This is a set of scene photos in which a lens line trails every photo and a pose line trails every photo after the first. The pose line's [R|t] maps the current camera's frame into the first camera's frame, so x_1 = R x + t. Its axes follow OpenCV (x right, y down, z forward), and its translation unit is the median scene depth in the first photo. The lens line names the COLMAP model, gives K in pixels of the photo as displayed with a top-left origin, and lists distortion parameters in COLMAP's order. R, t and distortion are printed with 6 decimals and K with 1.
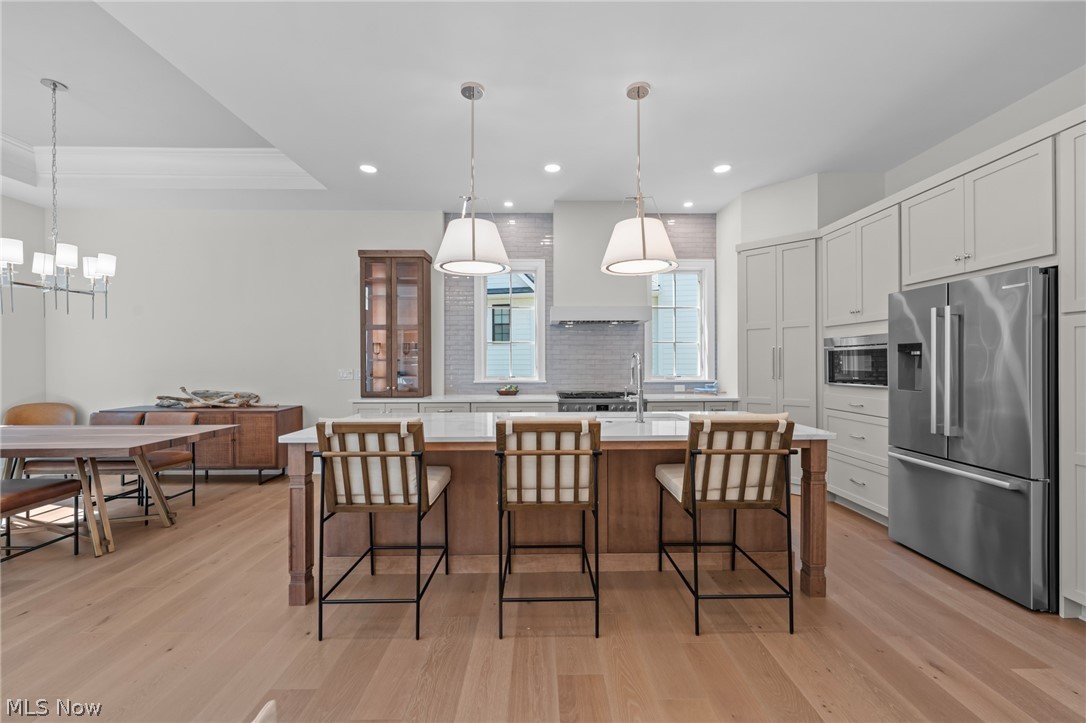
lens RADIAL K [[440.1, 0, 541.7], [0, 440.1, 360.8], [0, 0, 1]] dist [0.003015, -0.000947]
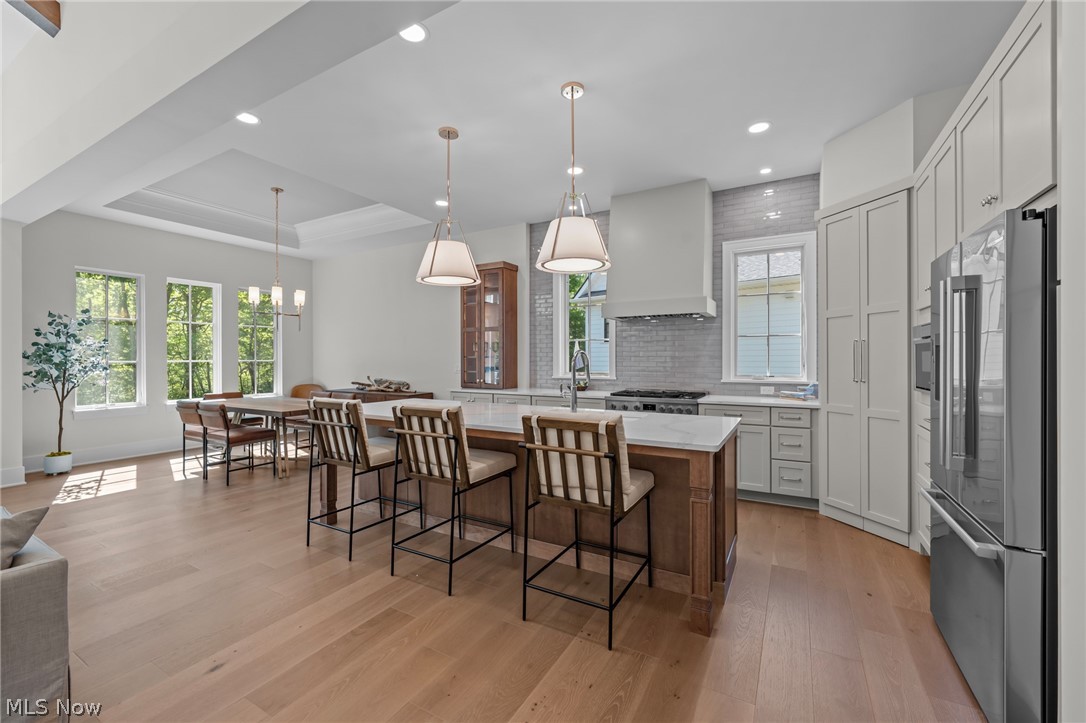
lens RADIAL K [[440.1, 0, 536.0], [0, 440.1, 361.5], [0, 0, 1]] dist [0.003015, -0.000947]
pose [[0.858644, 0.004186, -0.512555, 0.388009], [0.000040, 0.999966, 0.008234, 0.000308], [0.512572, -0.007091, 0.858615, 0.053560]]
